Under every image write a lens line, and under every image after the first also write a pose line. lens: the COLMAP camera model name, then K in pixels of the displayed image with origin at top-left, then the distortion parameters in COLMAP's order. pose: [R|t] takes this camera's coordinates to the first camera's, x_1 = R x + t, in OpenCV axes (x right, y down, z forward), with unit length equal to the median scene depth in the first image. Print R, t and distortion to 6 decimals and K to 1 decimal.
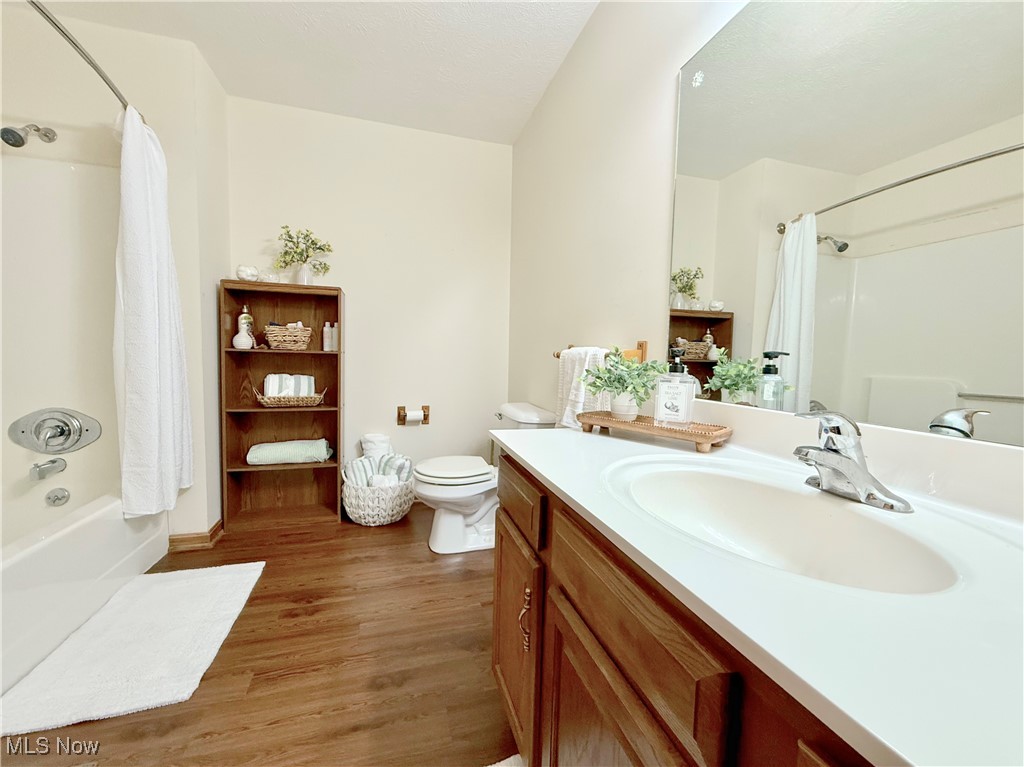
lens RADIAL K [[408.0, 0, 510.1], [0, 408.0, 381.4], [0, 0, 1]] dist [-0.000876, -0.000226]
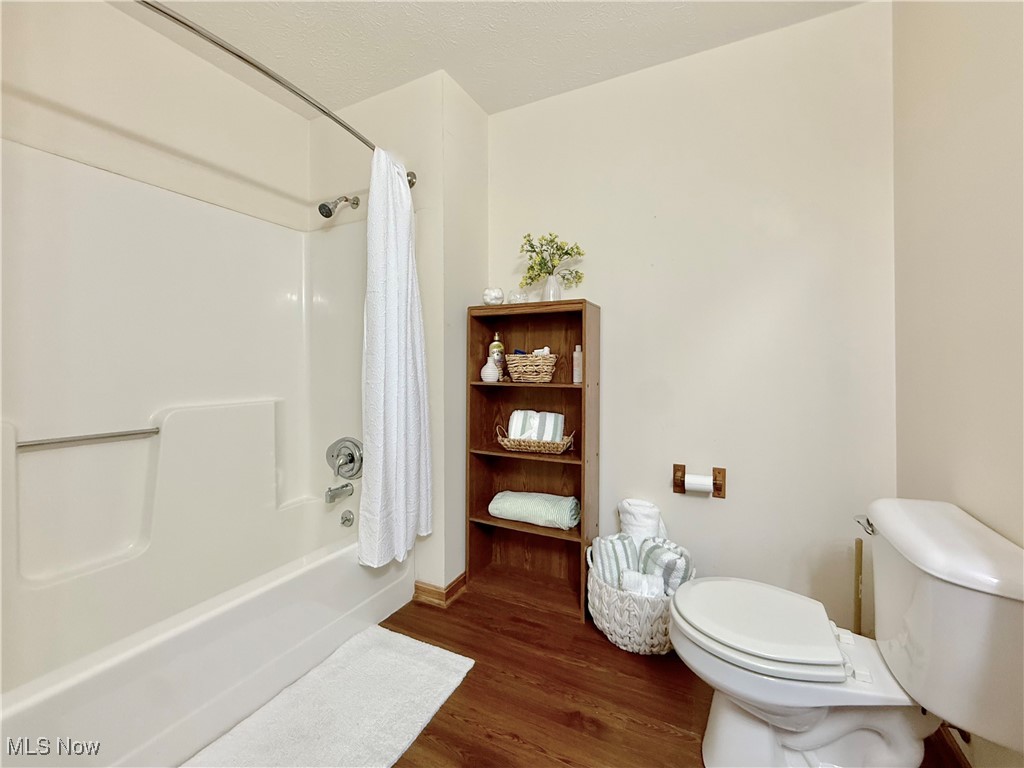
lens RADIAL K [[423.3, 0, 513.9], [0, 423.3, 363.1], [0, 0, 1]] dist [-0.001878, -0.000163]
pose [[0.726626, -0.025520, -0.686559, 0.016243], [-0.026719, 0.997504, -0.065356, -0.059306], [0.686514, 0.065833, 0.724130, 0.356844]]
